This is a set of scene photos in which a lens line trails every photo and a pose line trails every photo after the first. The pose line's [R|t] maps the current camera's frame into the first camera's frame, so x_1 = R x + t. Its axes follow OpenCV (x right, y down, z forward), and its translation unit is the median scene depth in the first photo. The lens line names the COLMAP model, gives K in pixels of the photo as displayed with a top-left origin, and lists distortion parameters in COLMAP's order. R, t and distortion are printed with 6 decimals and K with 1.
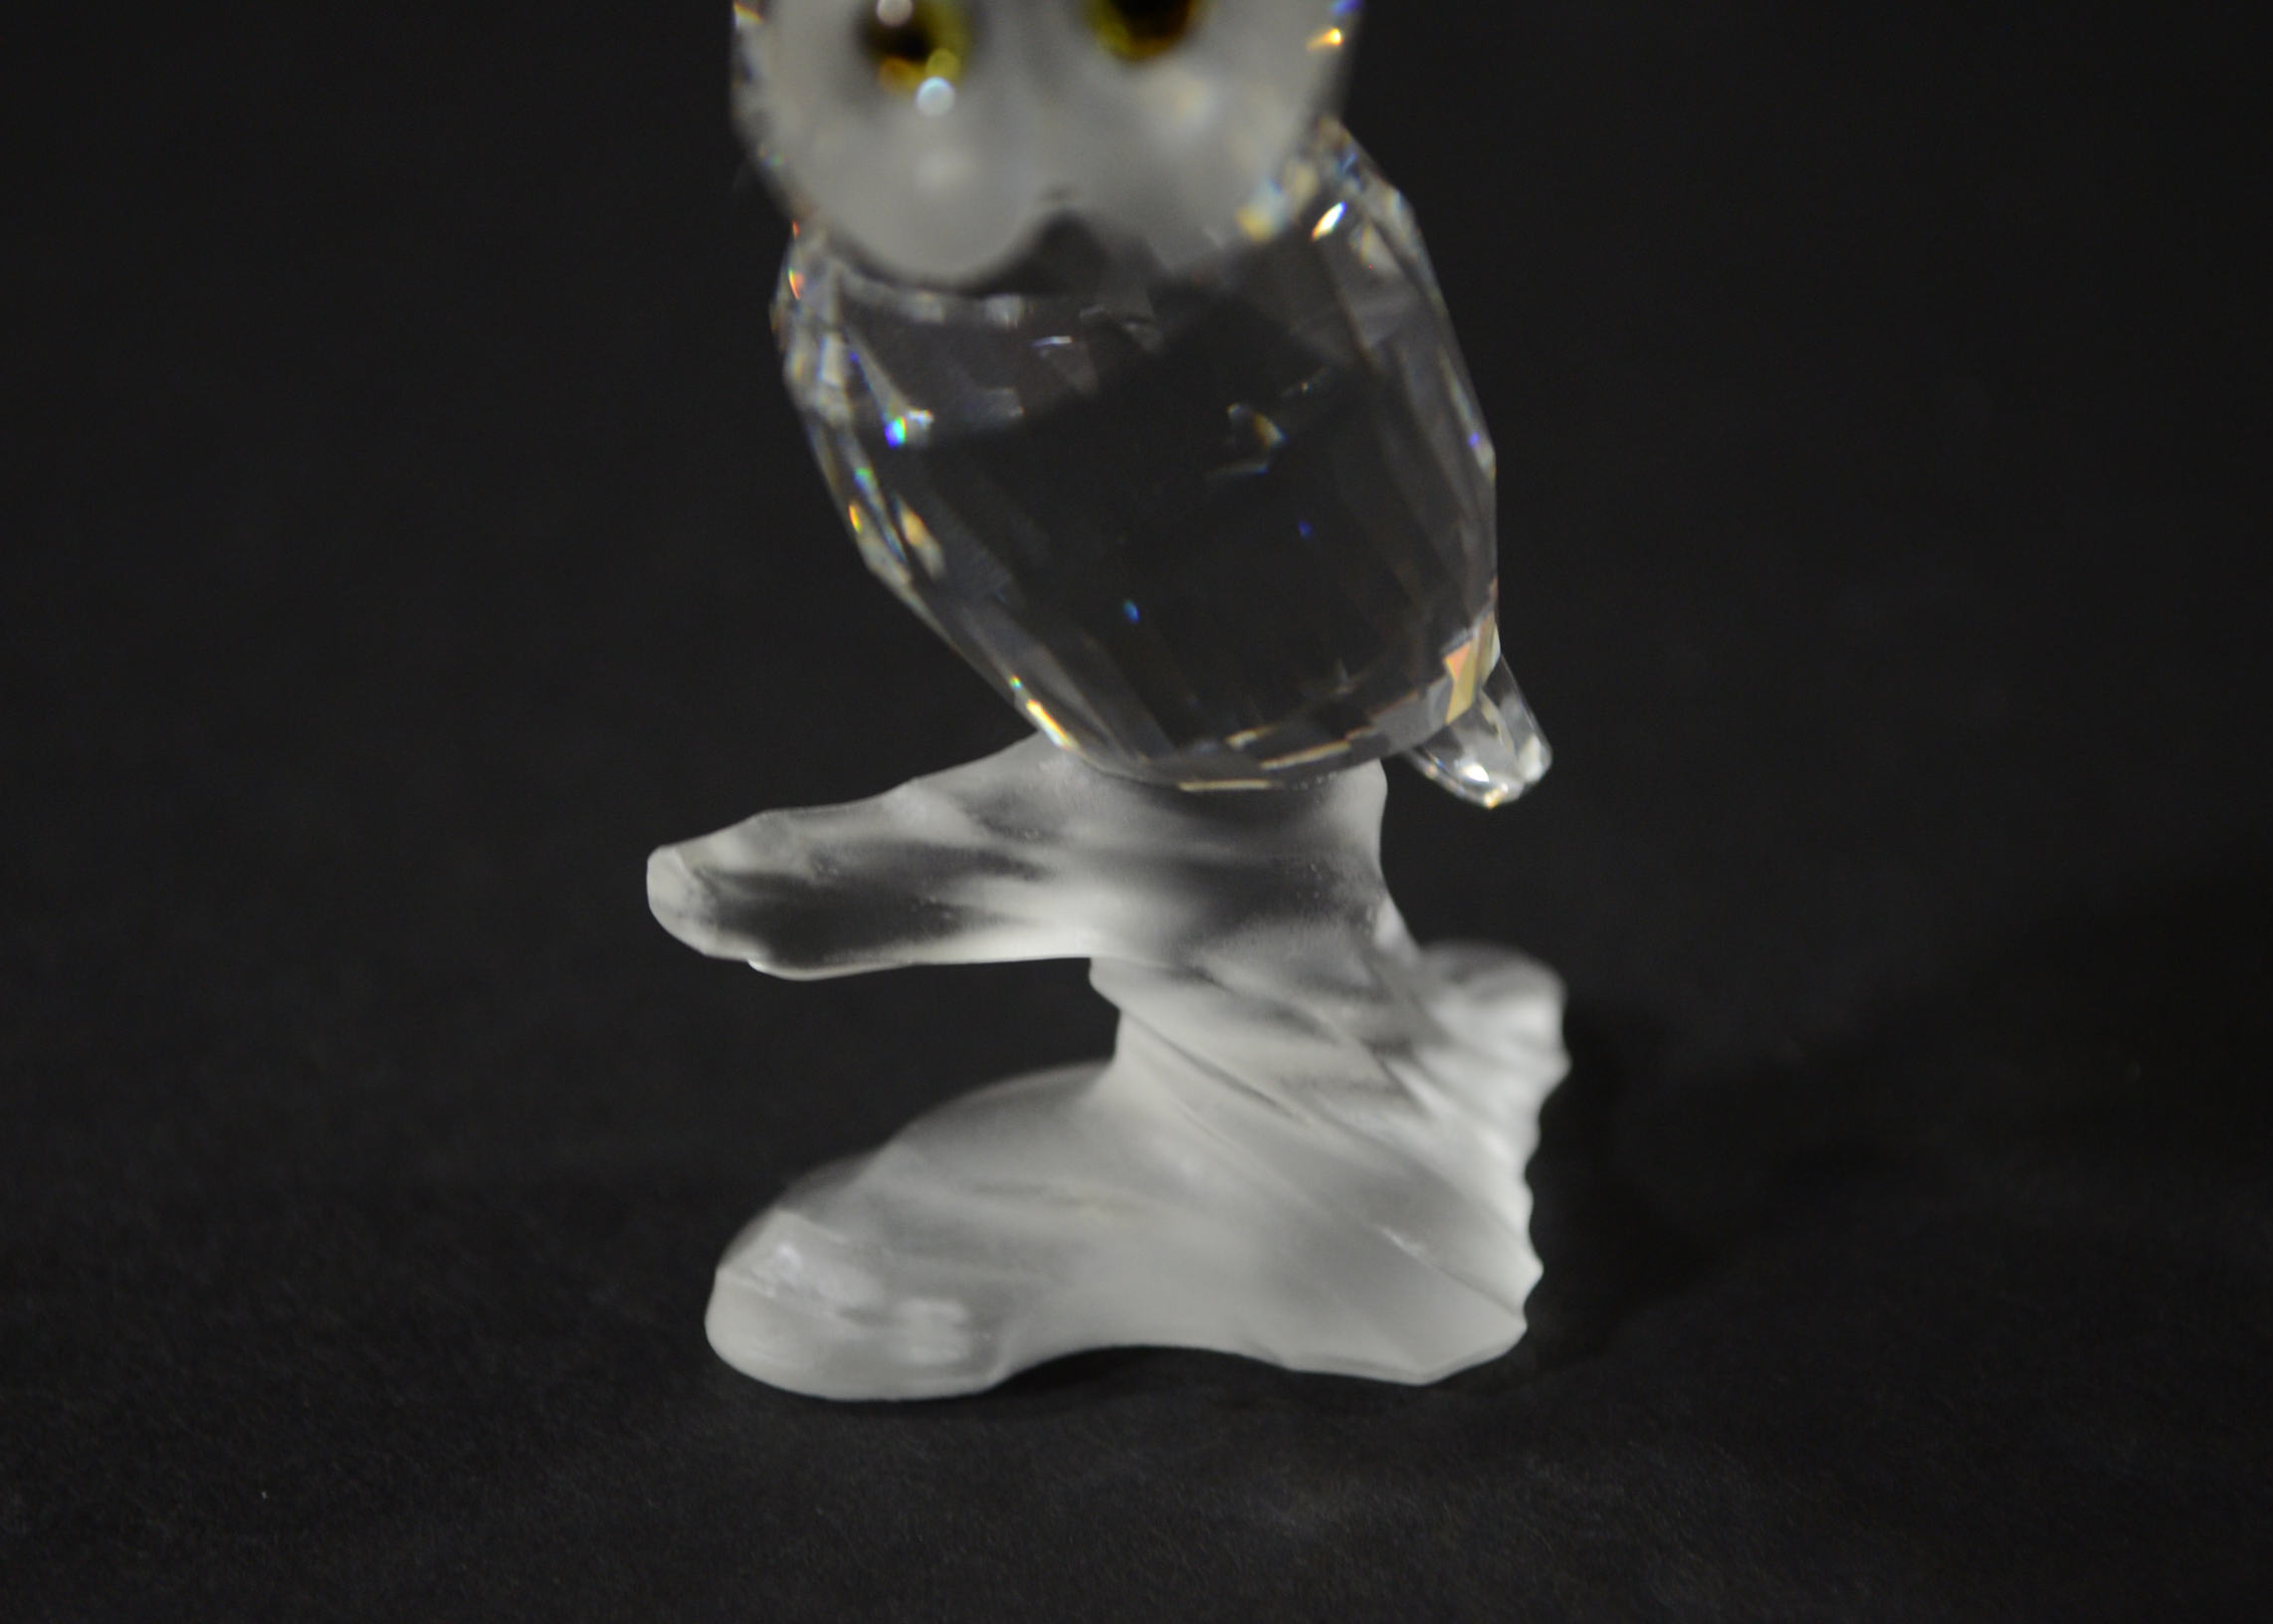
lens RADIAL K [[4917.5, 0, 1136.5], [0, 4917.5, 812.0], [0, 0, 1]] dist [0.093267, 0.023979]
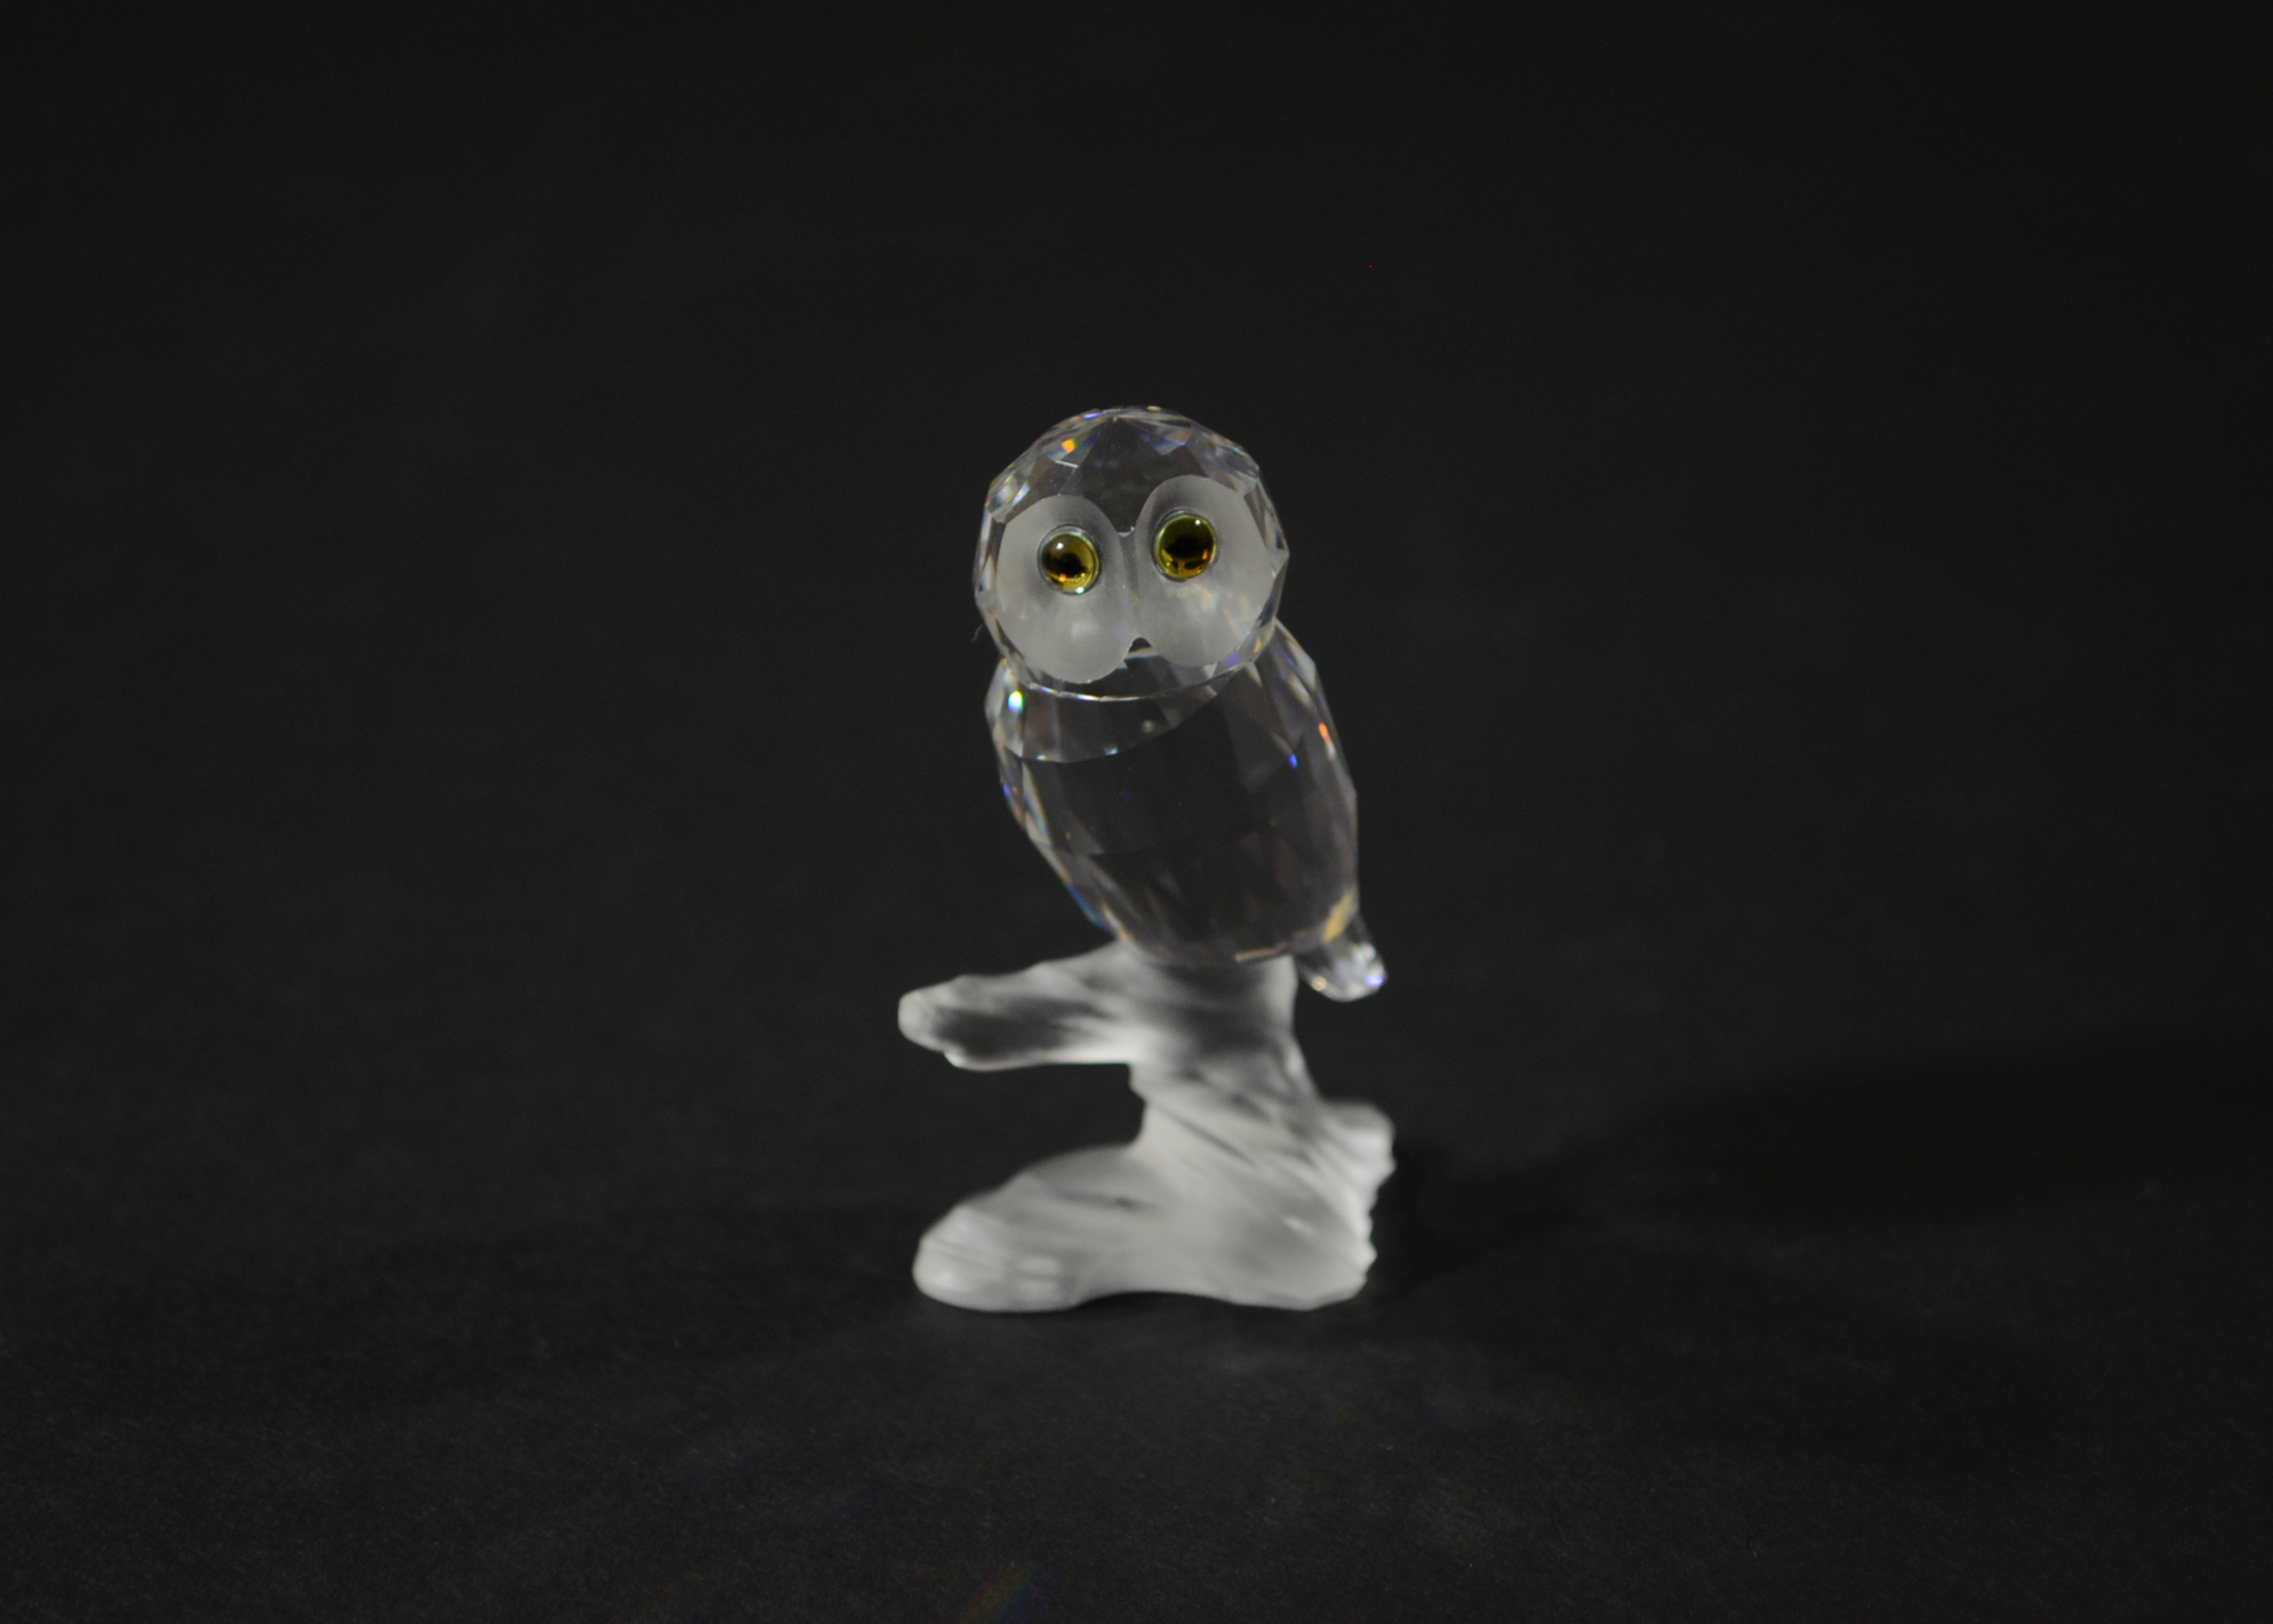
lens RADIAL K [[4917.5, 0, 1136.5], [0, 4917.5, 812.0], [0, 0, 1]] dist [0.093267, 0.023979]
pose [[0.999472, 0.030497, 0.011244, -0.032077], [-0.028444, 0.988051, -0.151480, 0.215061], [-0.015729, 0.151080, 0.988396, -0.846880]]
